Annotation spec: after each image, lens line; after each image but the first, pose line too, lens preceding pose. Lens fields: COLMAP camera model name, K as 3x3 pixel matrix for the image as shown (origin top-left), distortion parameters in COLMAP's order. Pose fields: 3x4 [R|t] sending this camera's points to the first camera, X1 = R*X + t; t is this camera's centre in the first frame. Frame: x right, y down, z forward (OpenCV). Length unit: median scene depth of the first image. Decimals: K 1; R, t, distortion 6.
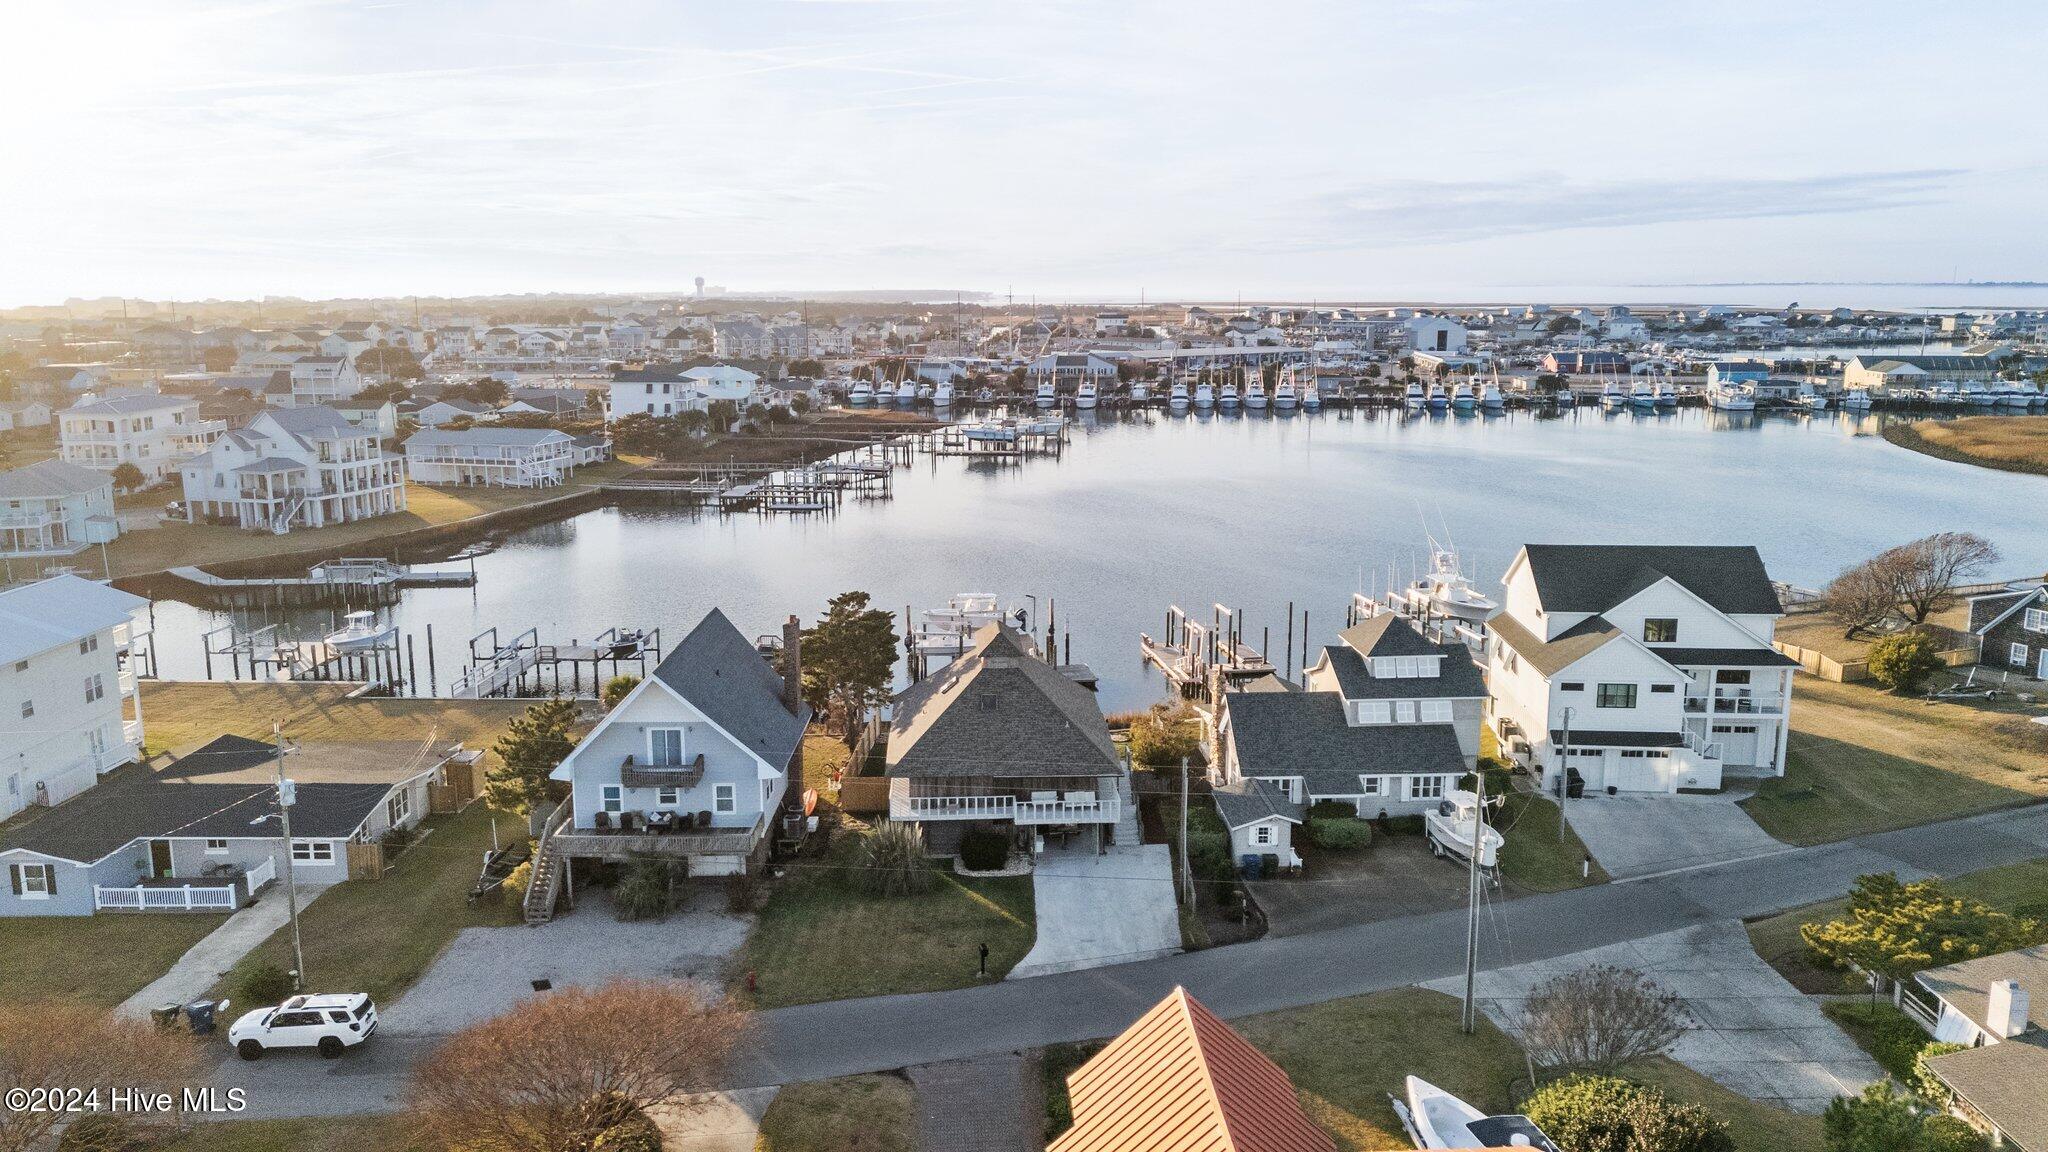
lens RADIAL K [[1490.2, 0, 1024.0], [0, 1490.2, 576.0], [0, 0, 1]] dist [0.076123, -0.054151]
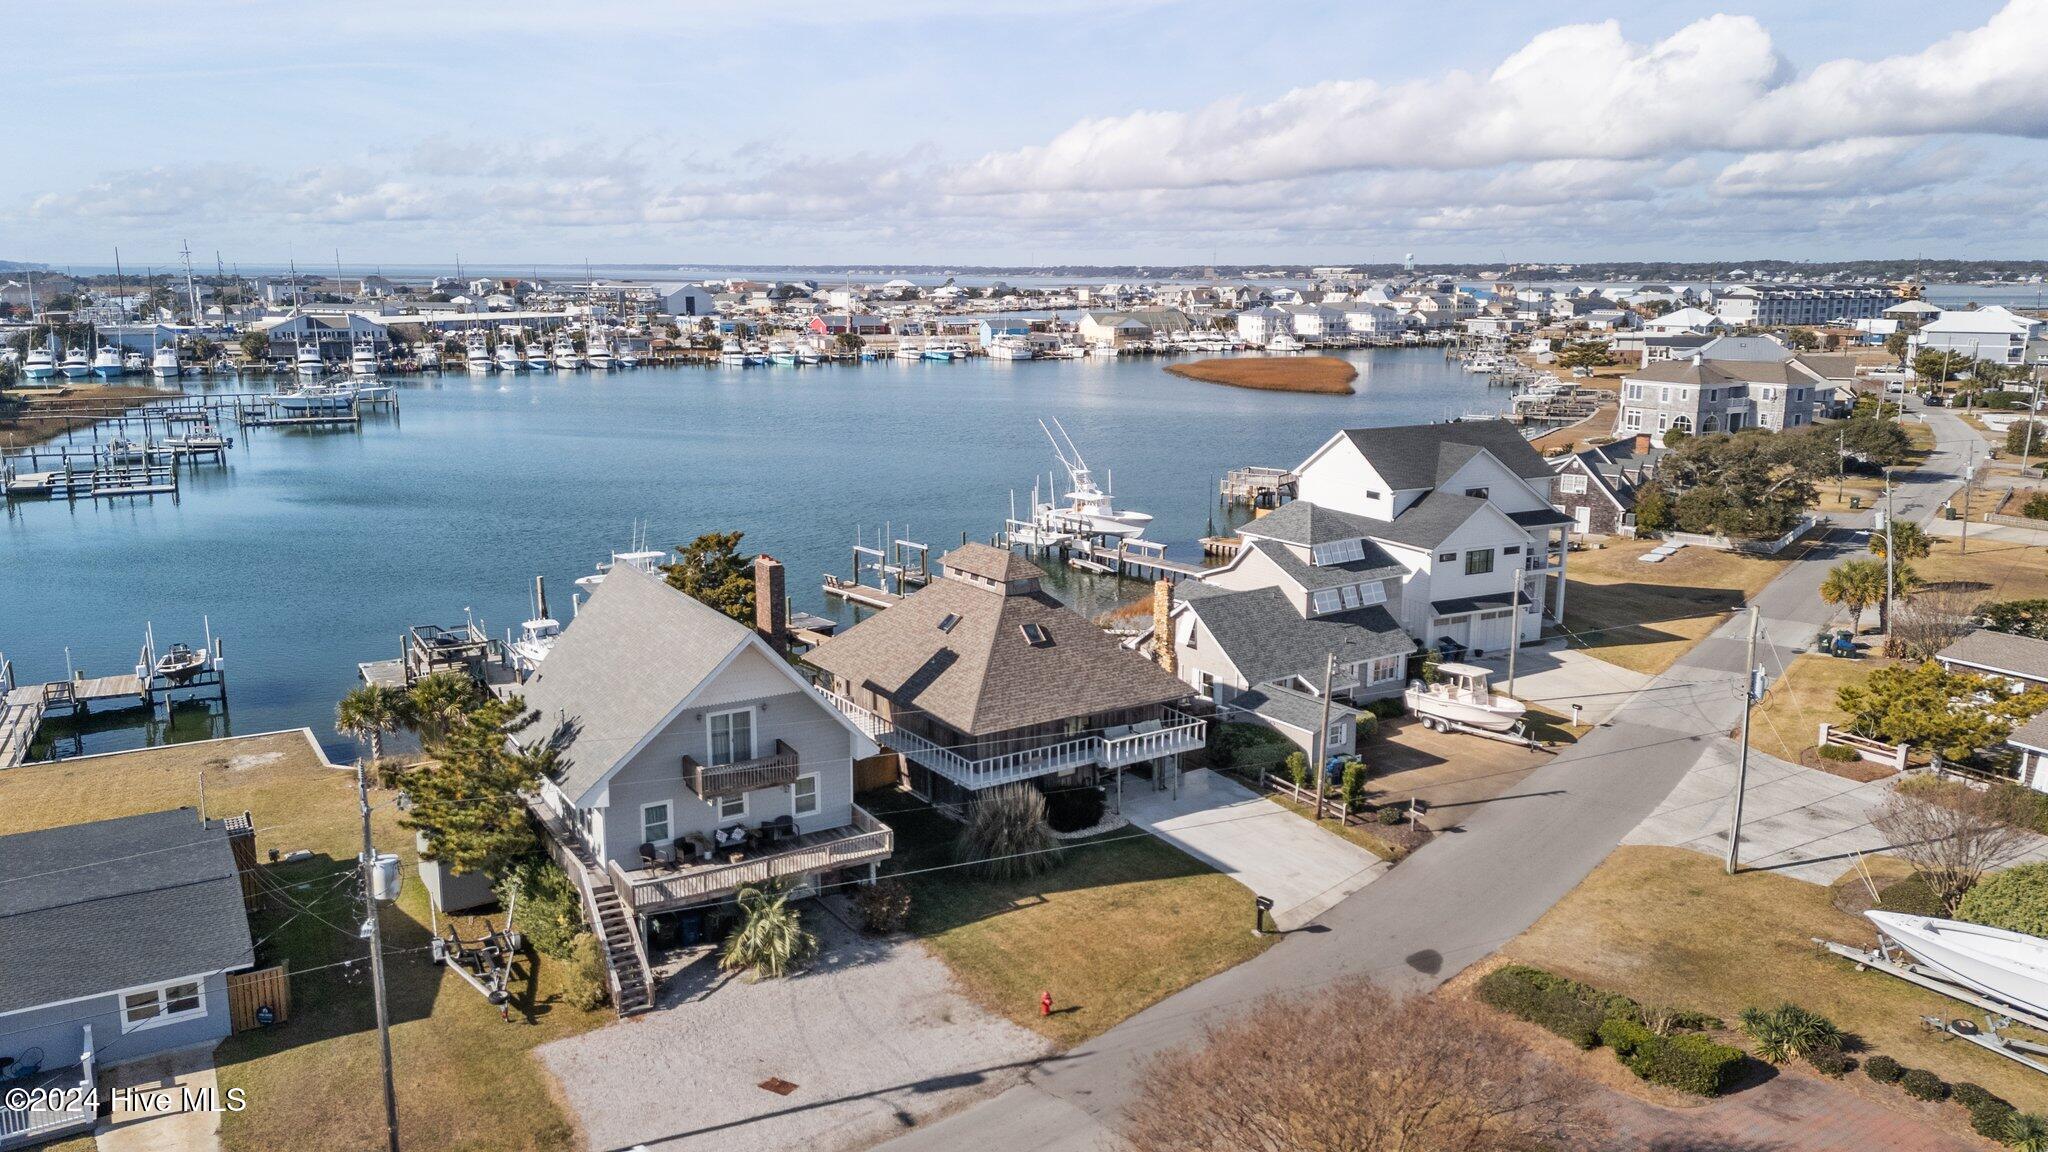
lens RADIAL K [[1490.2, 0, 1024.0], [0, 1490.2, 576.0], [0, 0, 1]] dist [0.076123, -0.054151]
pose [[0.857525, -0.100277, 0.504575, -0.388332], [0.093373, 0.994866, 0.039028, 0.018634], [-0.505898, 0.013646, 0.862485, 0.254725]]
